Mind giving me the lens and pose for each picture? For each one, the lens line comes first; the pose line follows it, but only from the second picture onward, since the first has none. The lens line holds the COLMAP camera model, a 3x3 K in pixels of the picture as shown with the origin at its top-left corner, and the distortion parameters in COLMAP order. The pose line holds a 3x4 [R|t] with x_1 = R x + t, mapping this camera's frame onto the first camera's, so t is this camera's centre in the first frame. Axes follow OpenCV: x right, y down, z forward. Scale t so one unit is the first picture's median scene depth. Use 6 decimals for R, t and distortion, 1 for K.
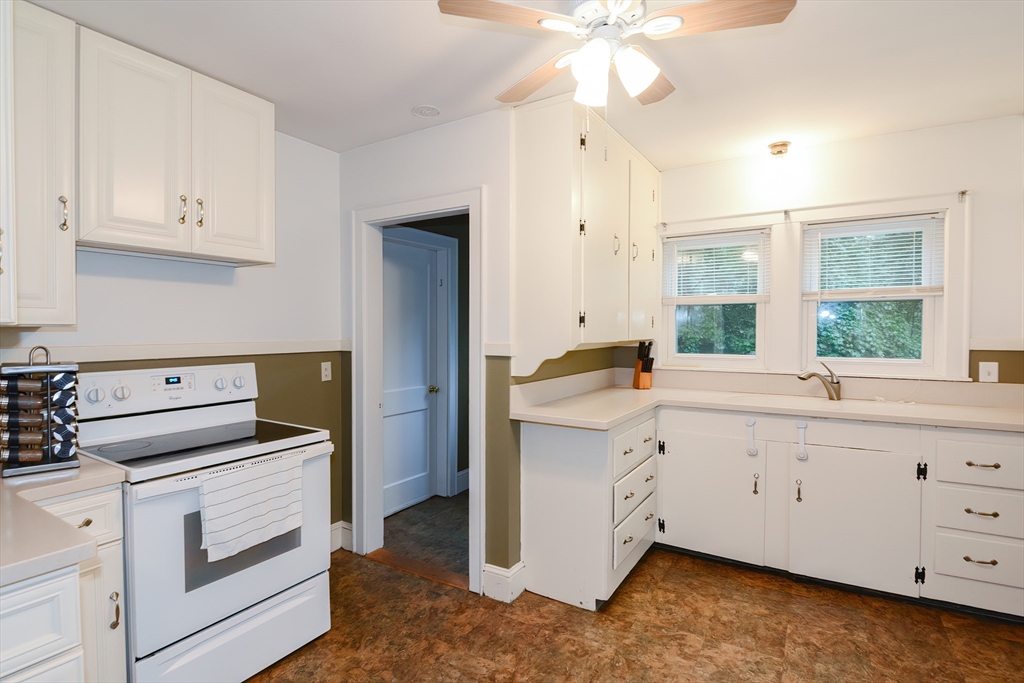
lens RADIAL K [[498.9, 0, 510.5], [0, 498.9, 339.3], [0, 0, 1]] dist [0.002447, -0.009693]
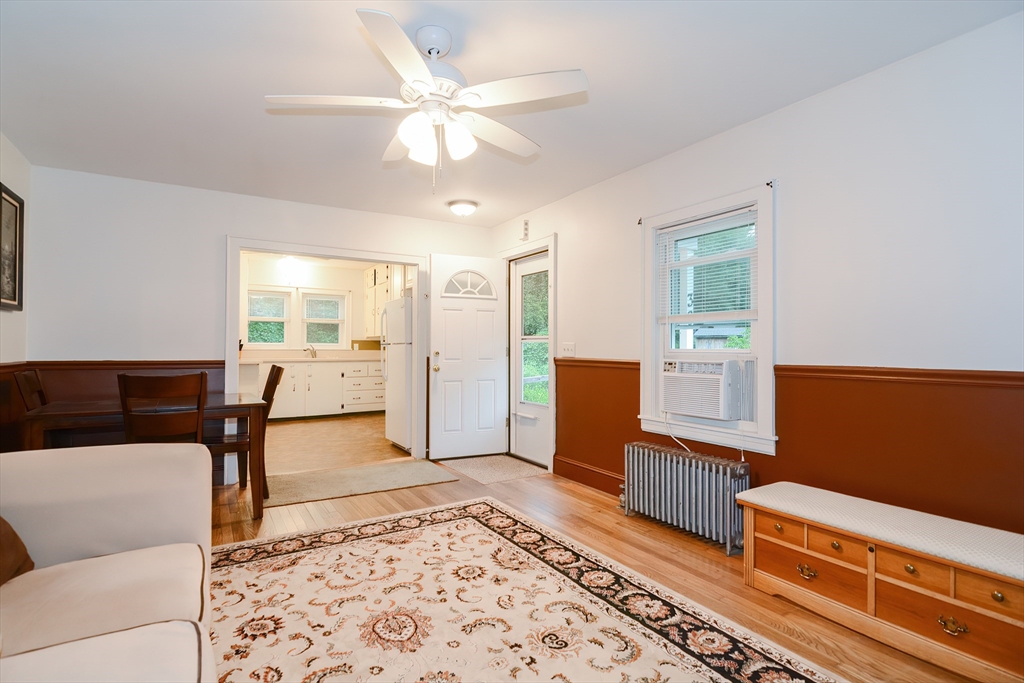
lens RADIAL K [[498.9, 0, 503.7], [0, 498.9, 340.6], [0, 0, 1]] dist [0.002447, -0.009693]
pose [[0.448046, 0.013650, 0.893906, -1.346795], [0.013954, 0.999655, -0.022259, 0.097437], [-0.893901, 0.022446, 0.447701, -1.176146]]
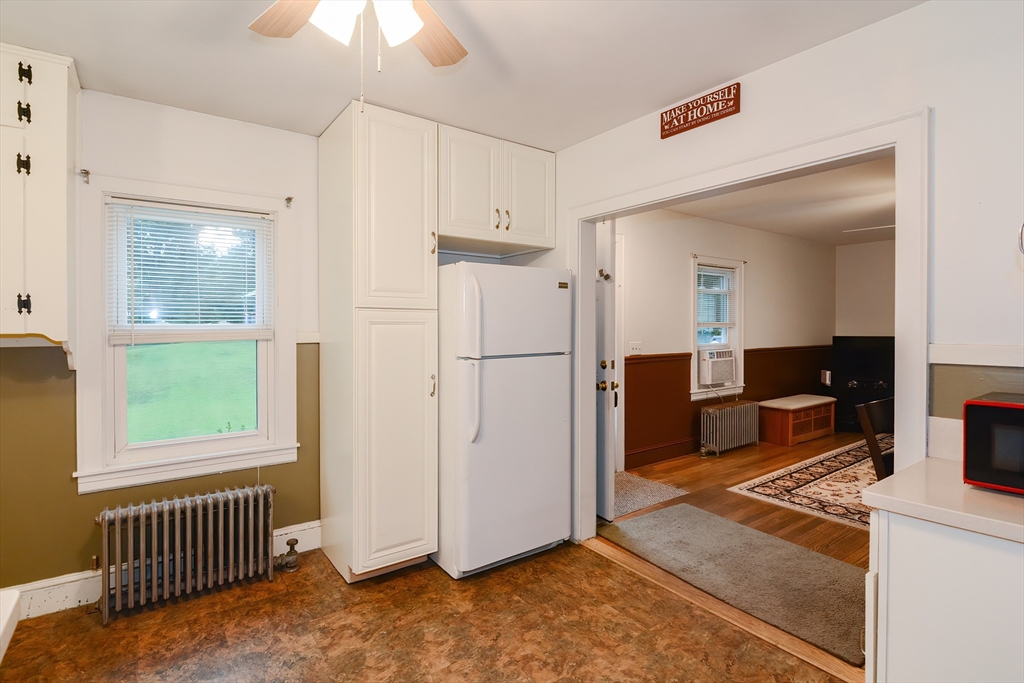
lens RADIAL K [[498.9, 0, 515.7], [0, 498.9, 331.1], [0, 0, 1]] dist [0.002447, -0.009693]
pose [[-0.930110, 0.007910, 0.367195, -0.173113], [0.018656, 0.999495, 0.025725, -0.007876], [-0.366806, 0.030778, -0.929788, 0.909238]]
